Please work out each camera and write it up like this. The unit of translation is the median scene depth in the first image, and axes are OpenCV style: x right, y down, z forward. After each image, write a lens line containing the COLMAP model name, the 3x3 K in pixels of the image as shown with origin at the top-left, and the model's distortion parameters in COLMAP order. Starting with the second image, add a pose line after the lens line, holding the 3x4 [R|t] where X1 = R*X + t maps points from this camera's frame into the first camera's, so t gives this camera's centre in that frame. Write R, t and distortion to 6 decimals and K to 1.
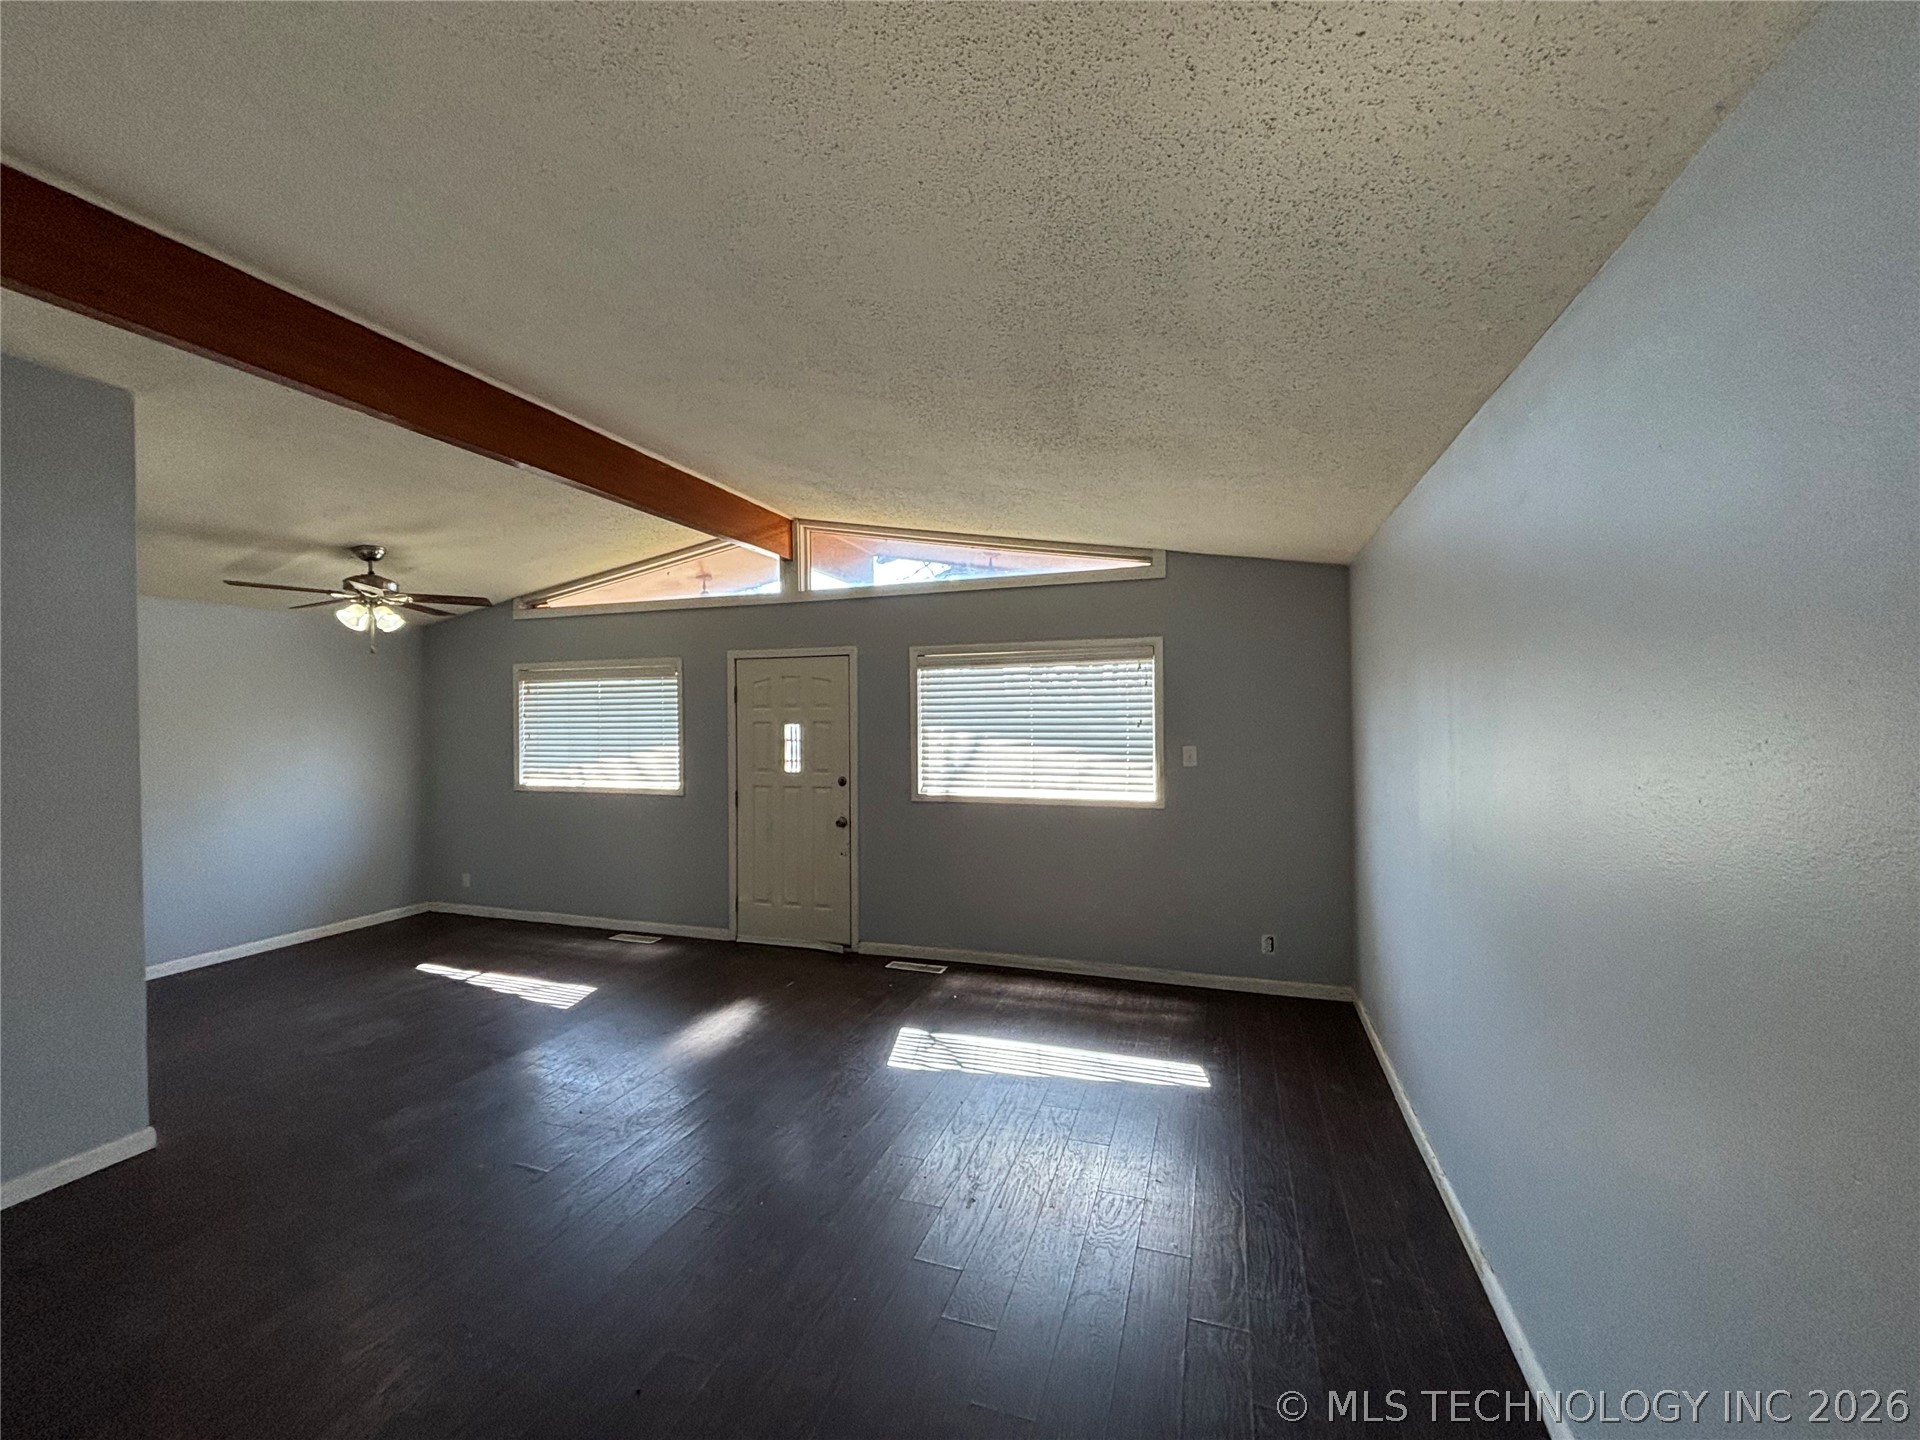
lens RADIAL K [[783.7, 0, 960.0], [0, 783.7, 720.0], [0, 0, 1]] dist [0.004546, 0.000183]
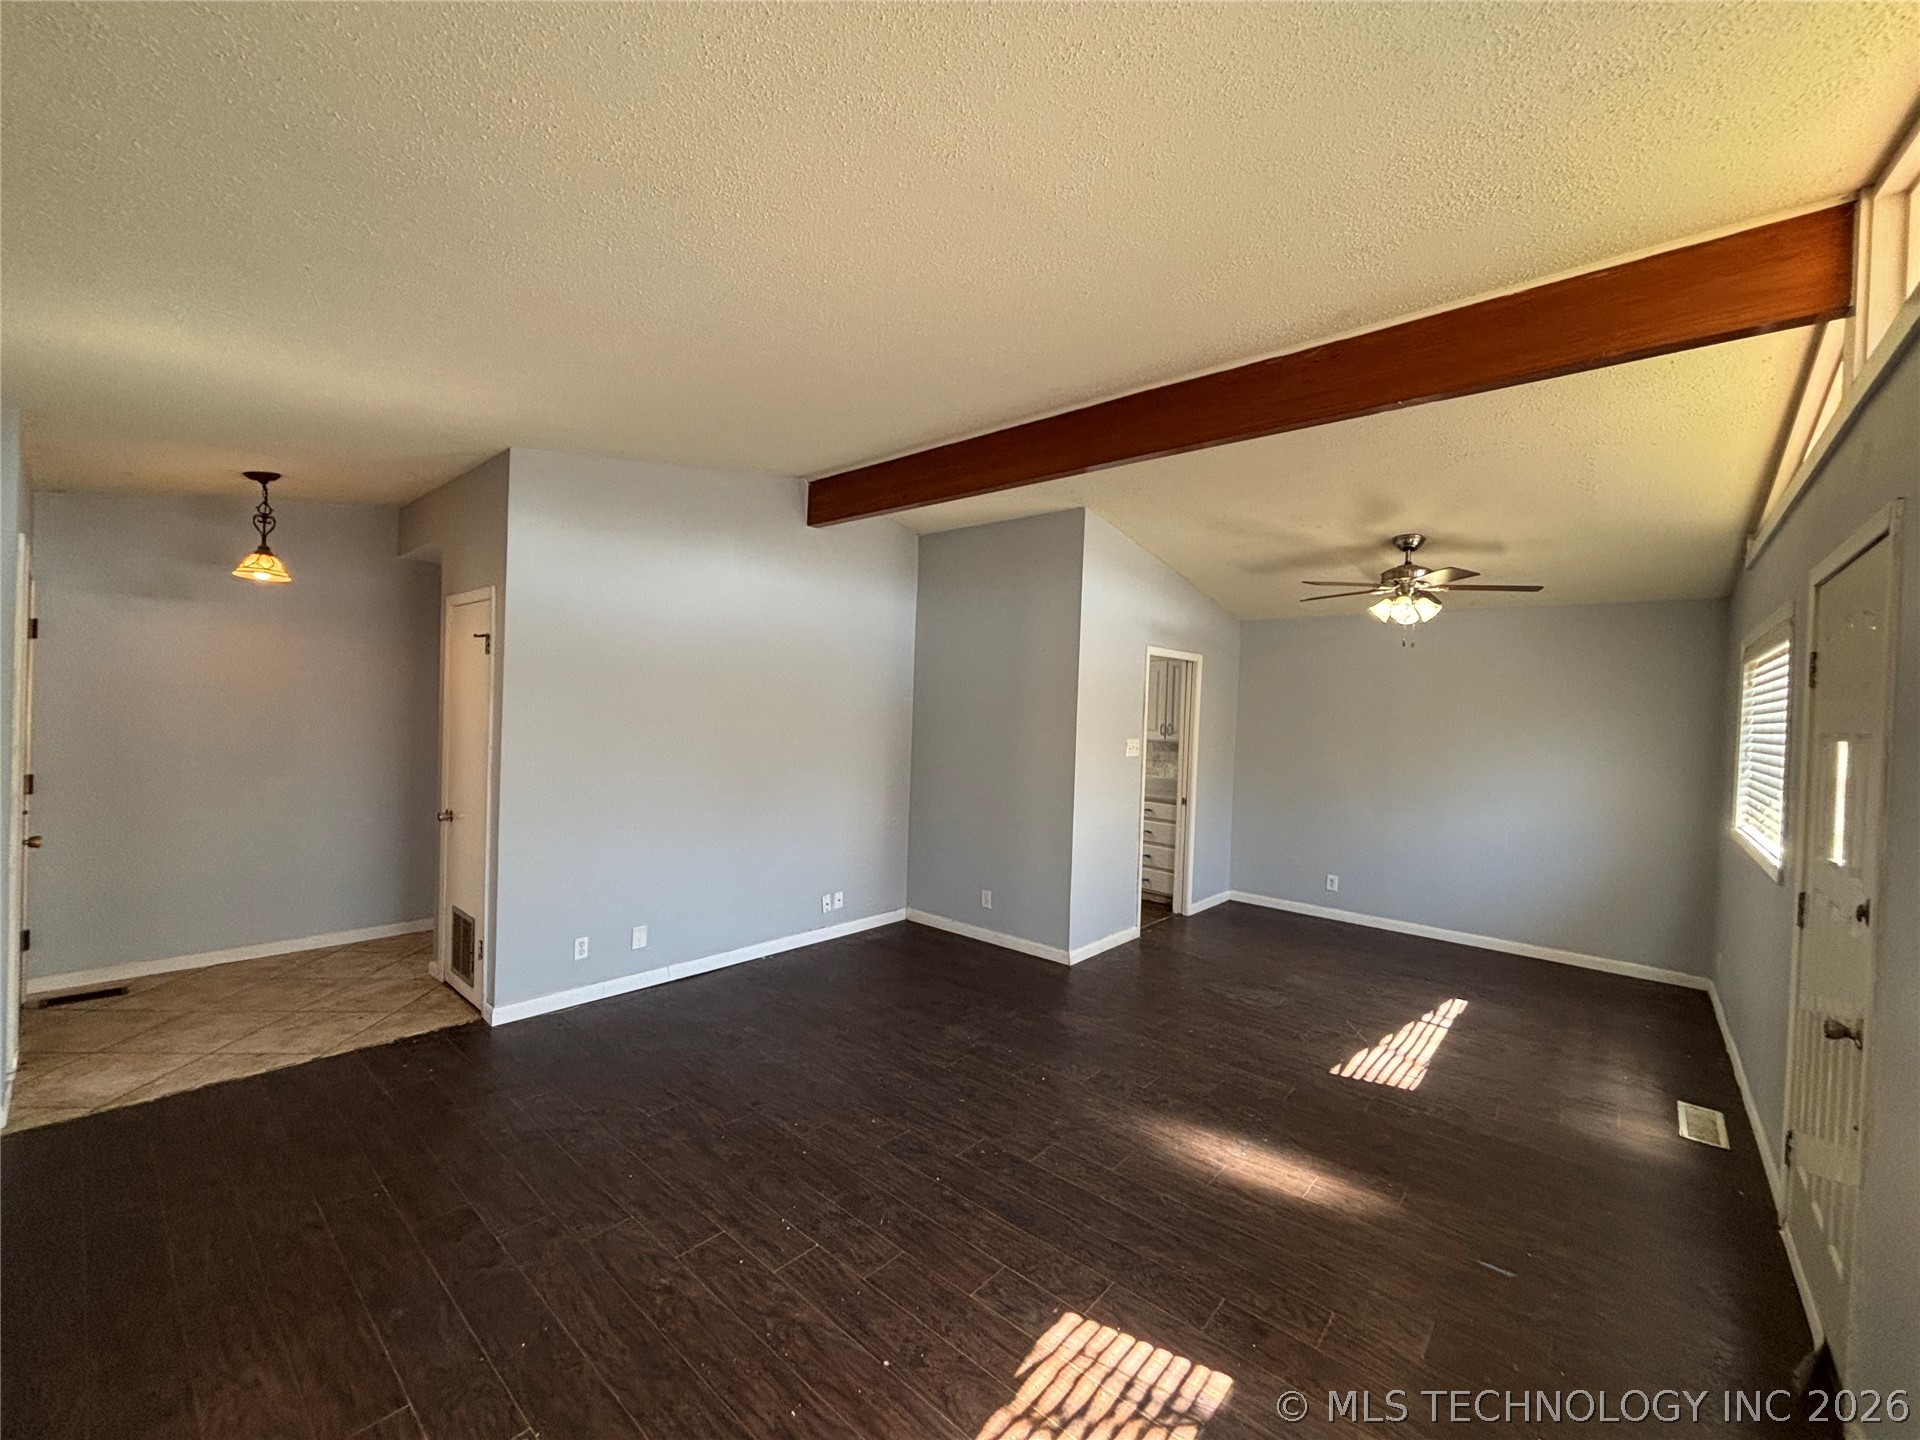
lens RADIAL K [[783.7, 0, 960.0], [0, 783.7, 720.0], [0, 0, 1]] dist [0.004546, 0.000183]
pose [[-0.363373, 0.009656, -0.931594, 0.351628], [-0.038398, 0.998941, 0.025331, 0.001877], [0.930852, 0.044976, -0.362618, 0.854827]]
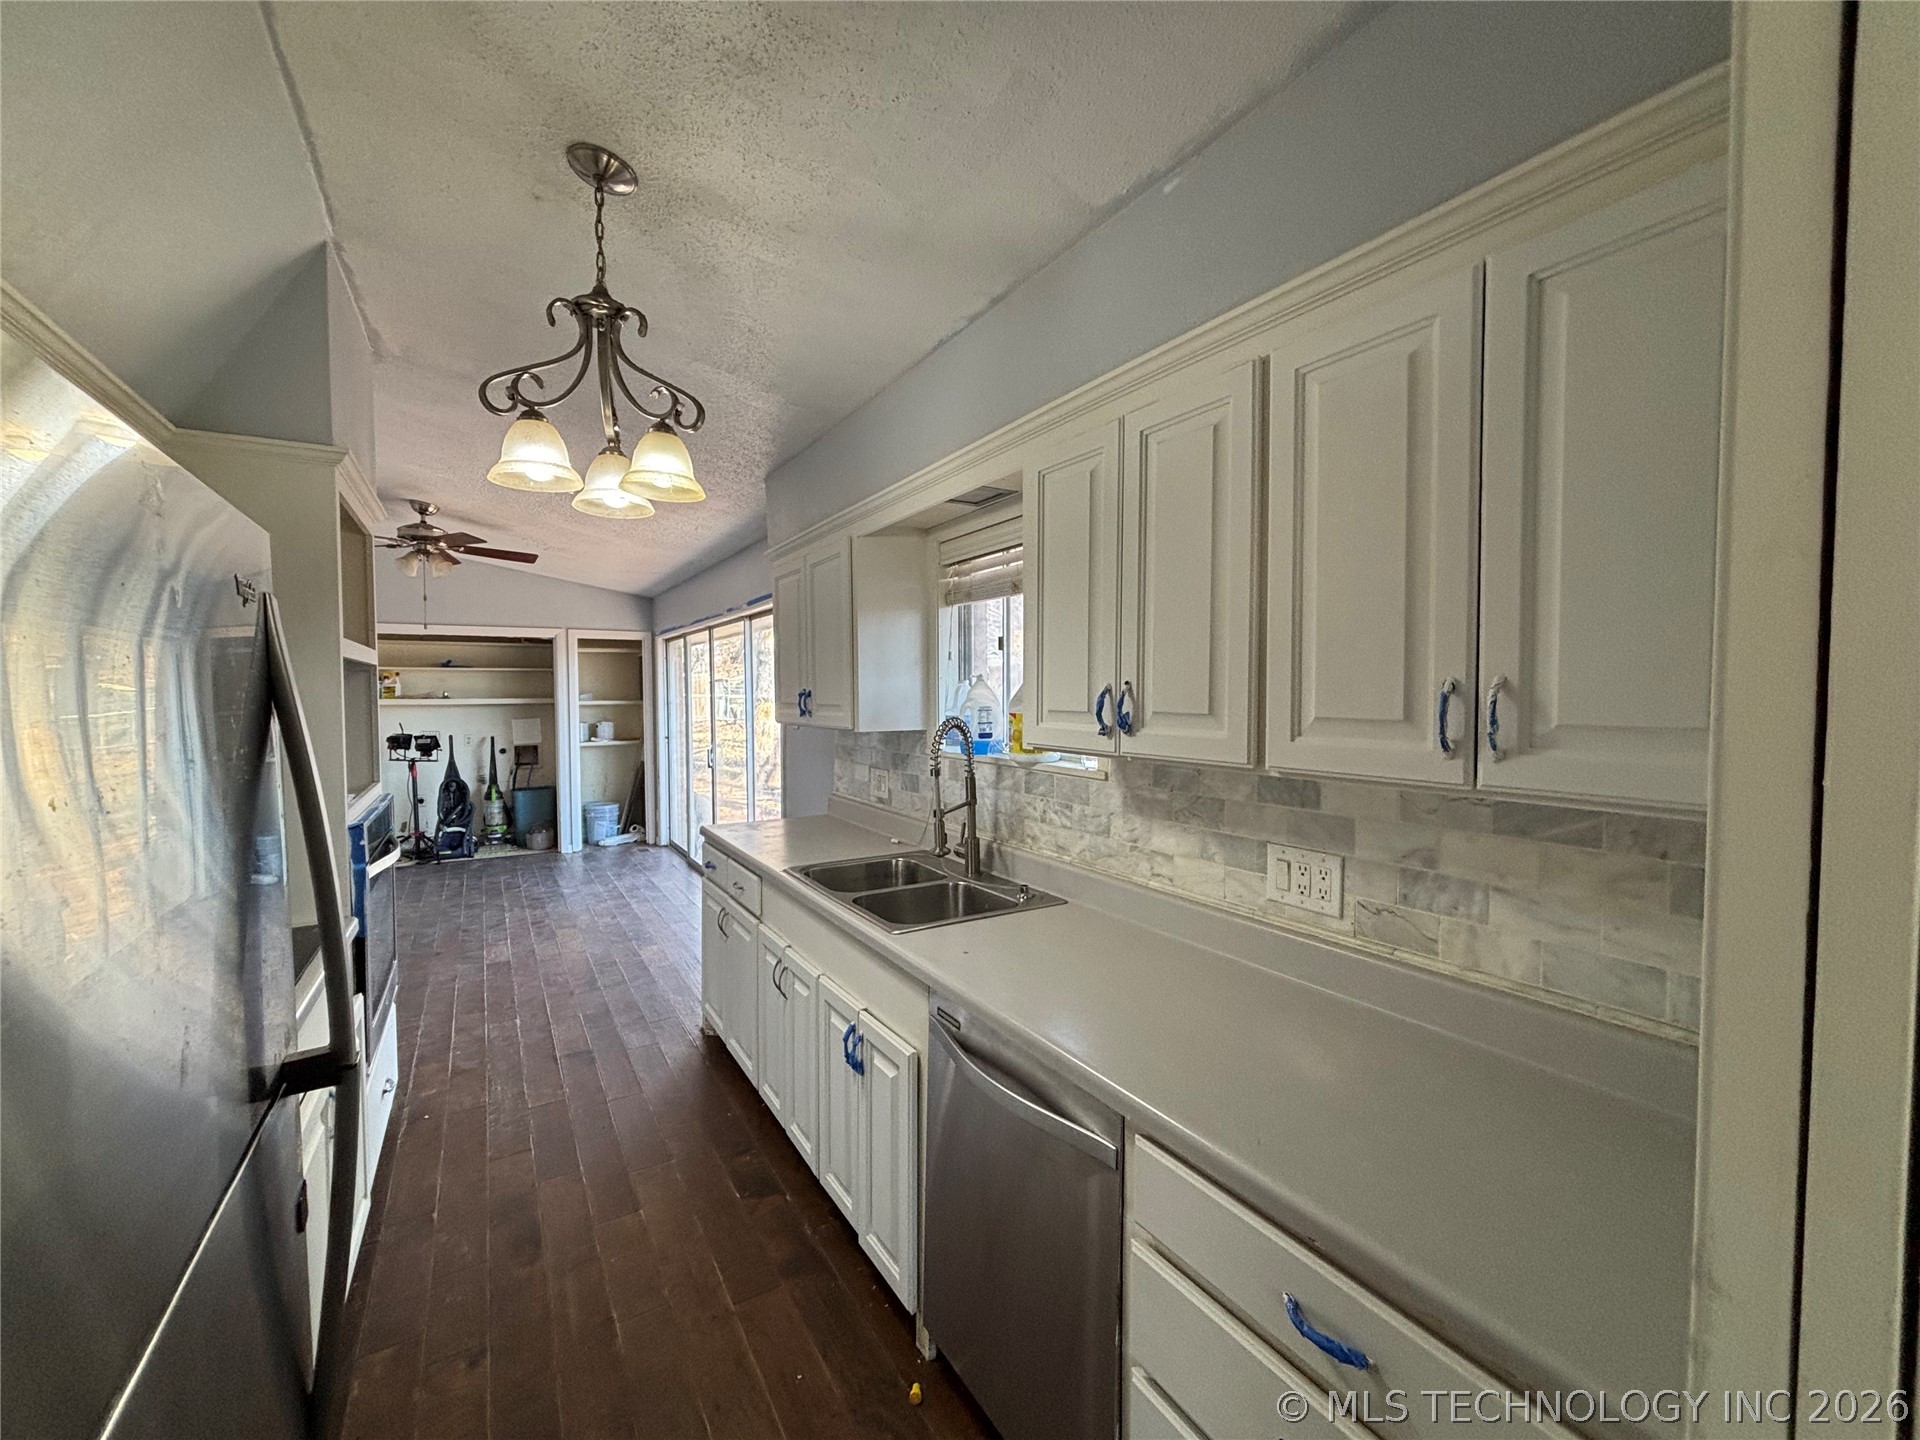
lens RADIAL K [[783.7, 0, 960.0], [0, 783.7, 720.0], [0, 0, 1]] dist [0.004546, 0.000183]
pose [[-0.647249, 0.045316, -0.760930, -0.866702], [0.008183, 0.998587, 0.052509, 0.028793], [0.762235, 0.027760, -0.646705, 0.717814]]
